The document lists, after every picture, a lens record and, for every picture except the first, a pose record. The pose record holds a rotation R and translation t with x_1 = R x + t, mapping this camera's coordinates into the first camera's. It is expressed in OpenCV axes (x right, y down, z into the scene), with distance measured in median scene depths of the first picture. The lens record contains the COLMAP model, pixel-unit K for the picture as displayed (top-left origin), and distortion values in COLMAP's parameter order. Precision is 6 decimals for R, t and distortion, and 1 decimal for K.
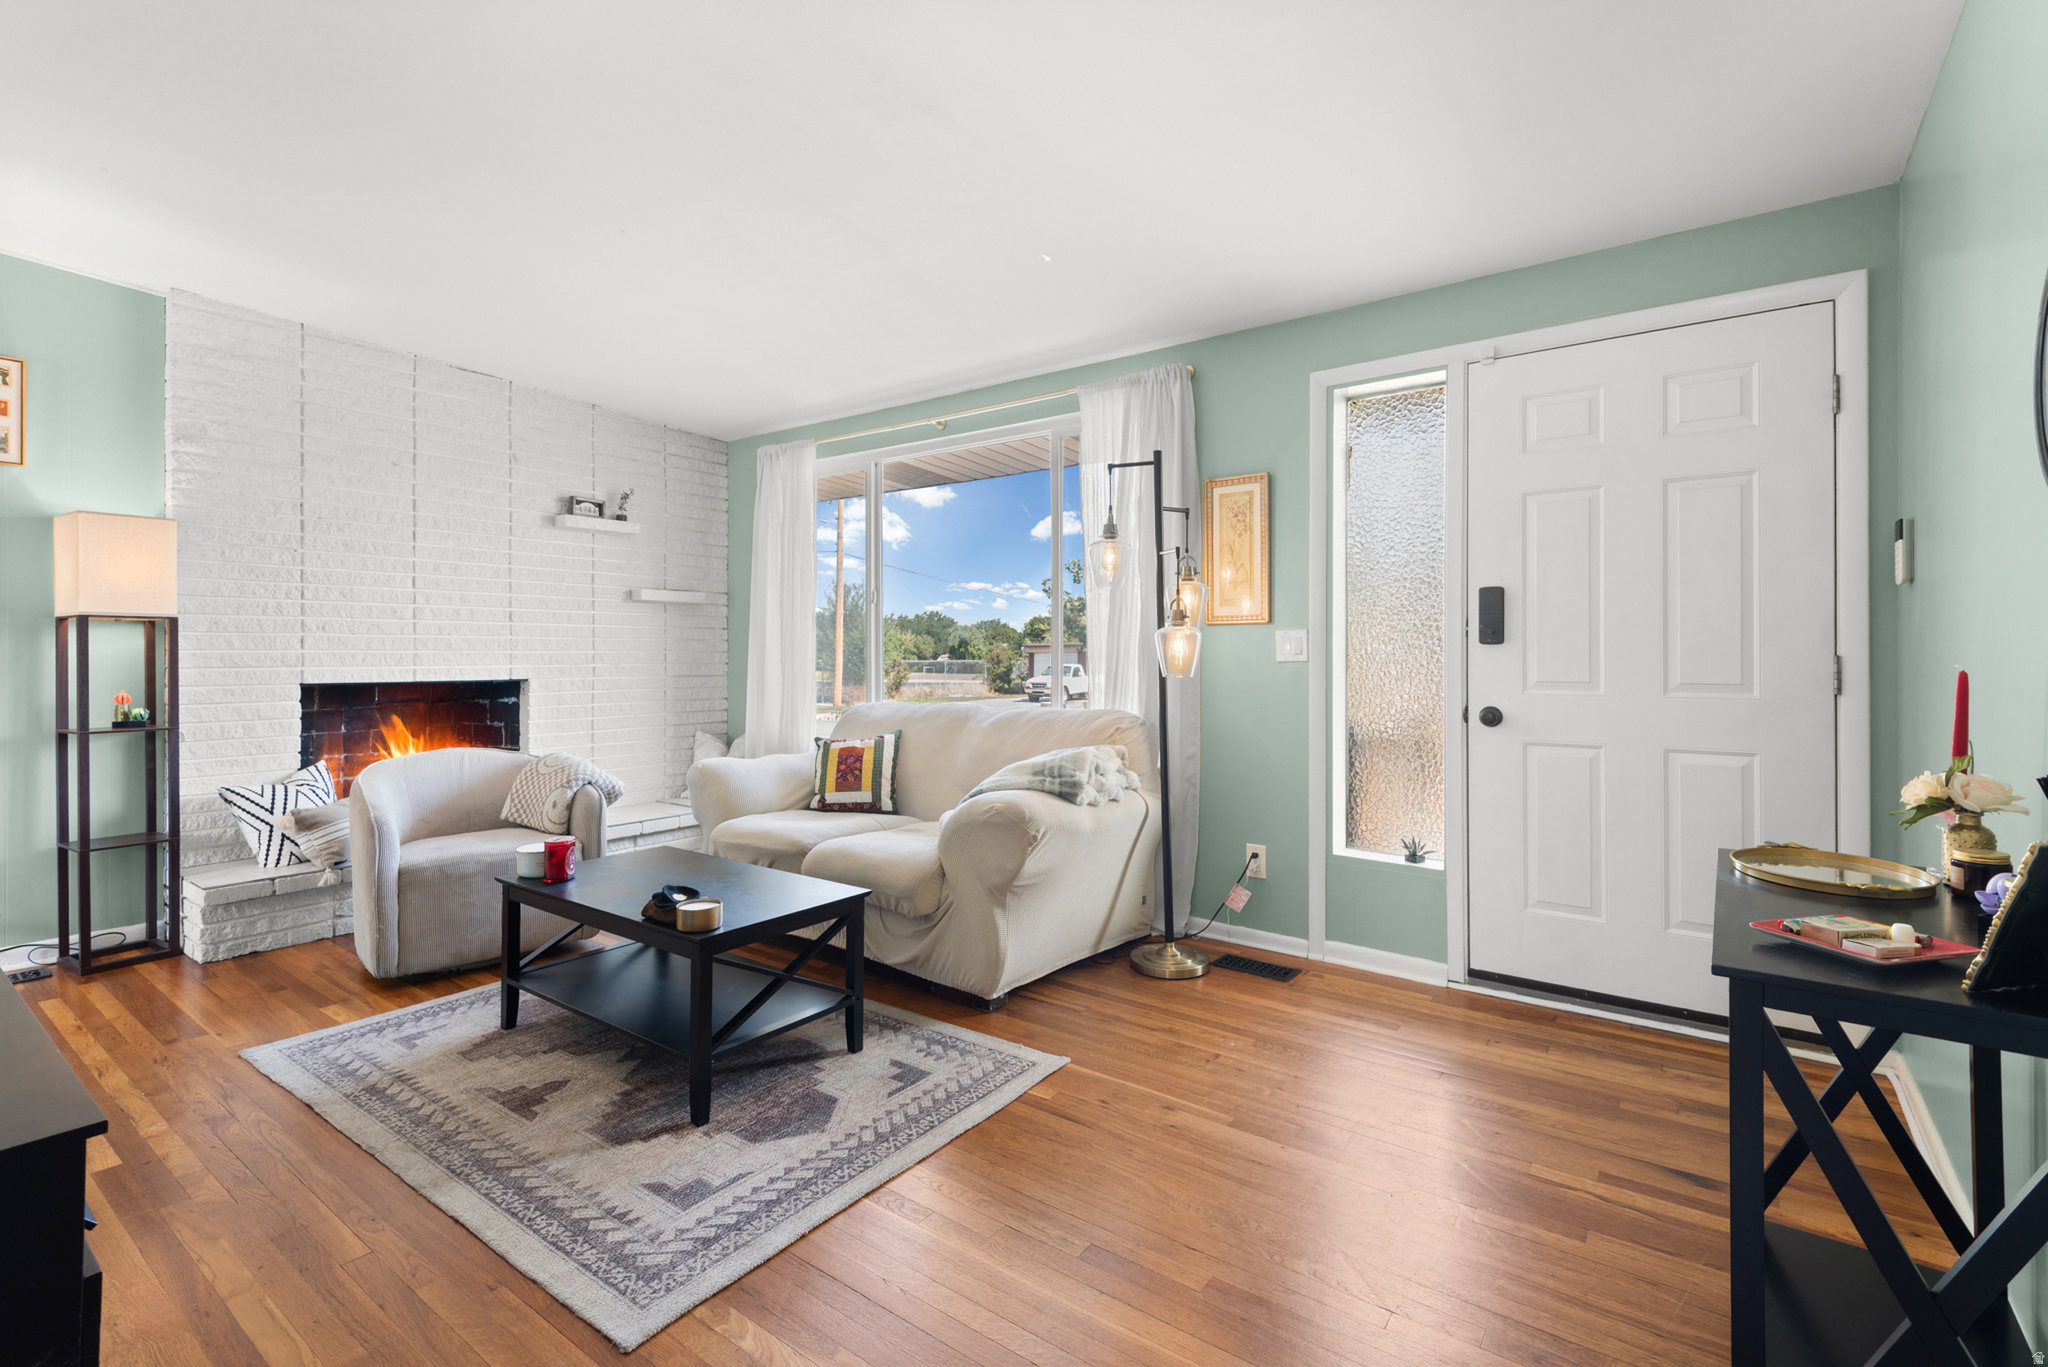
lens RADIAL K [[920.2, 0, 1033.5], [0, 920.2, 644.3], [0, 0, 1]] dist [0.010133, -0.001379]
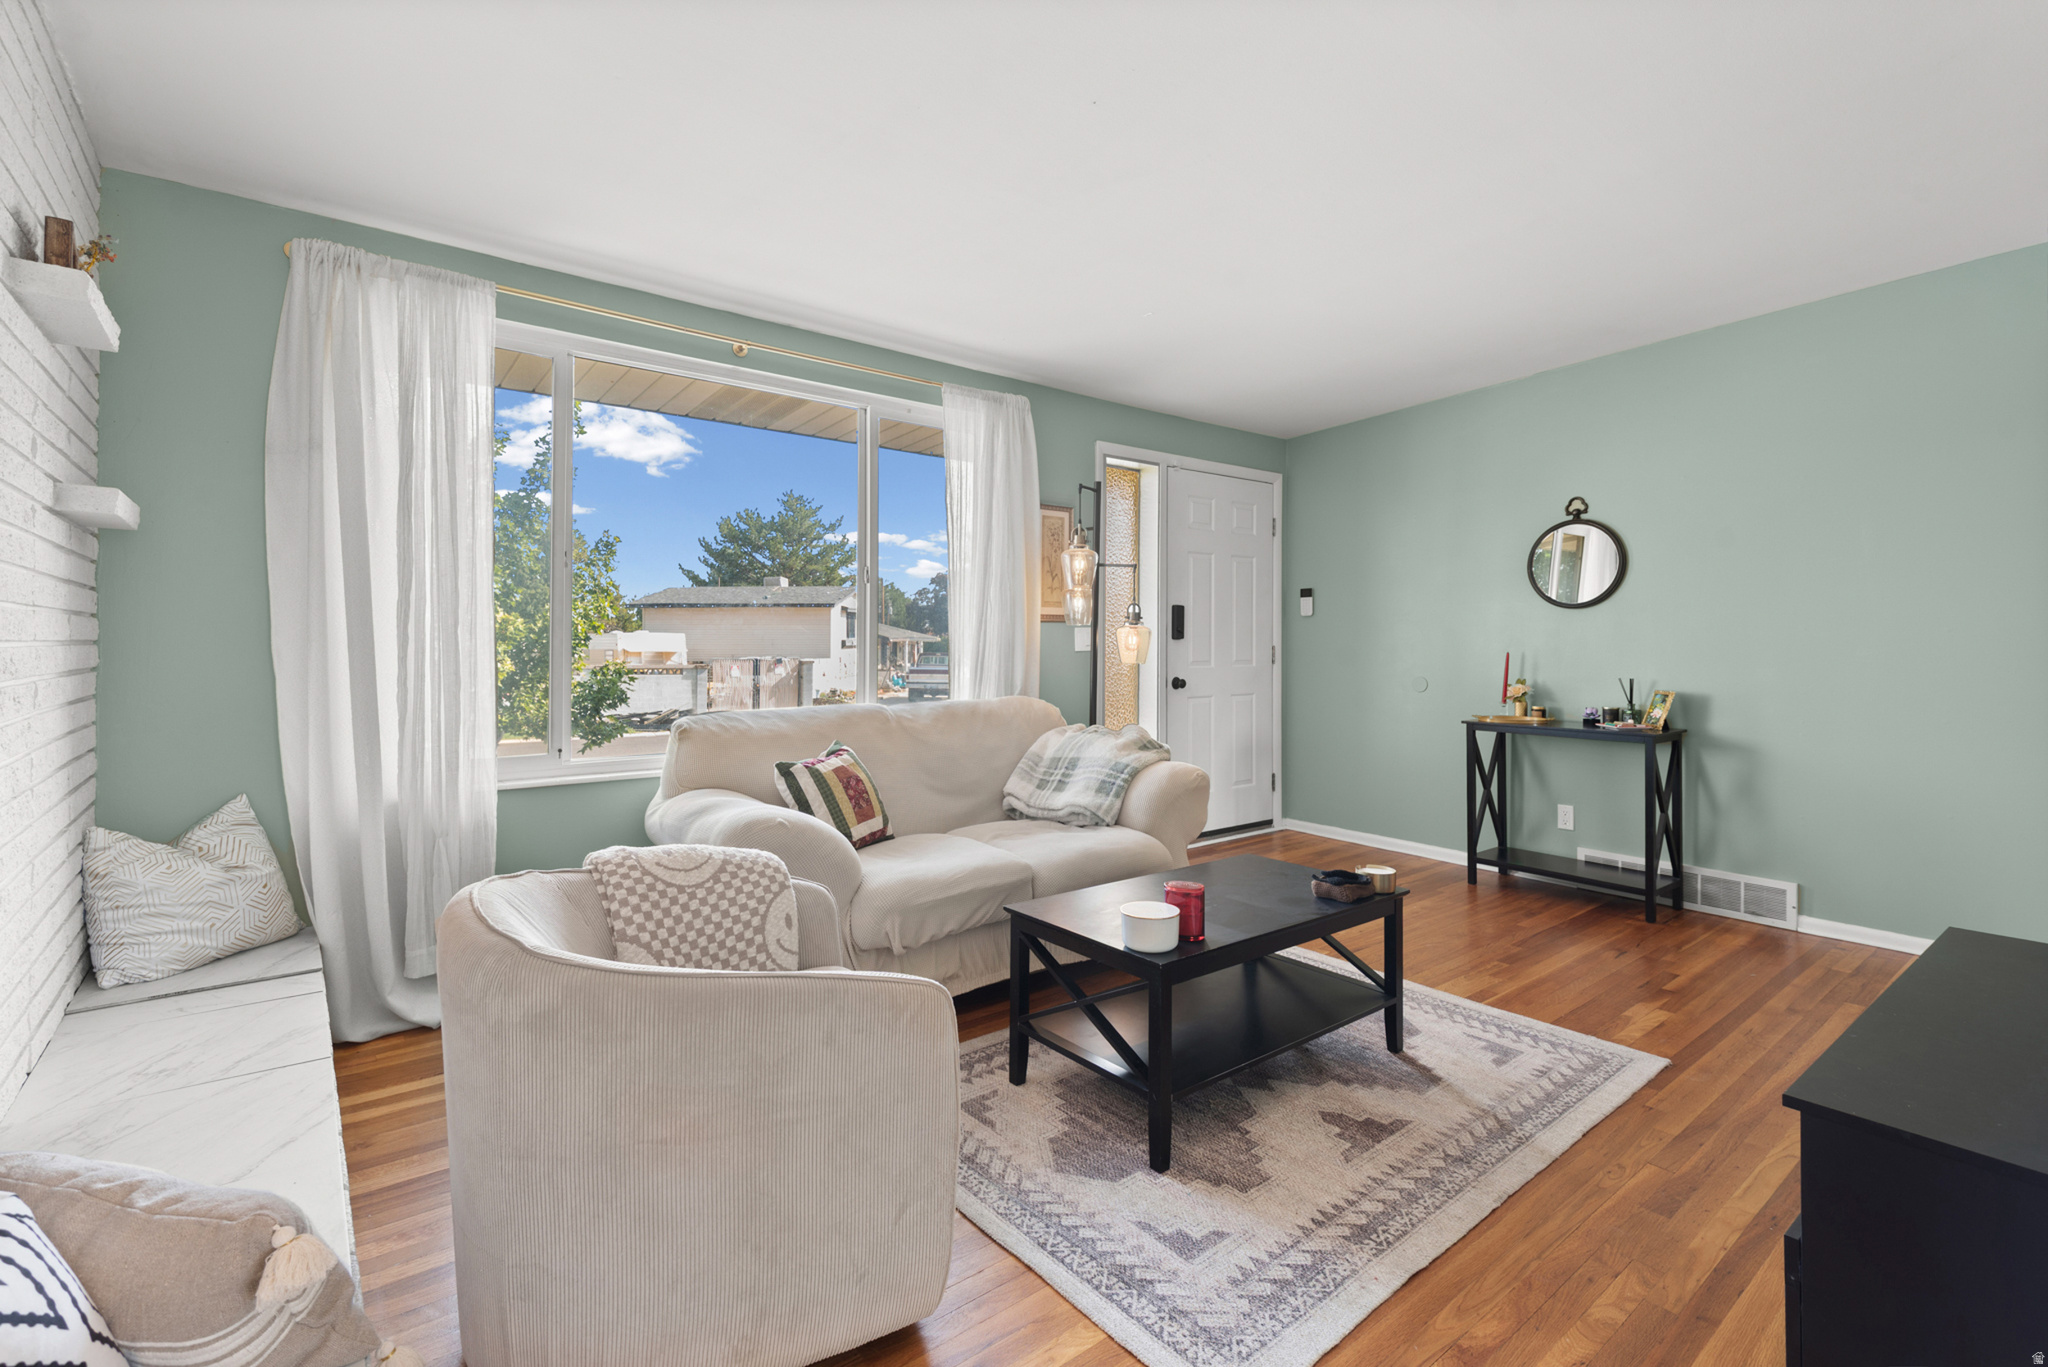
lens RADIAL K [[920.2, 0, 1023.4], [0, 920.2, 640.4], [0, 0, 1]] dist [0.010133, -0.001379]
pose [[0.270453, 0.001722, 0.962732, -1.513737], [-0.016666, 0.999857, 0.002893, 0.000221], [-0.962589, -0.016828, 0.270443, 1.068924]]
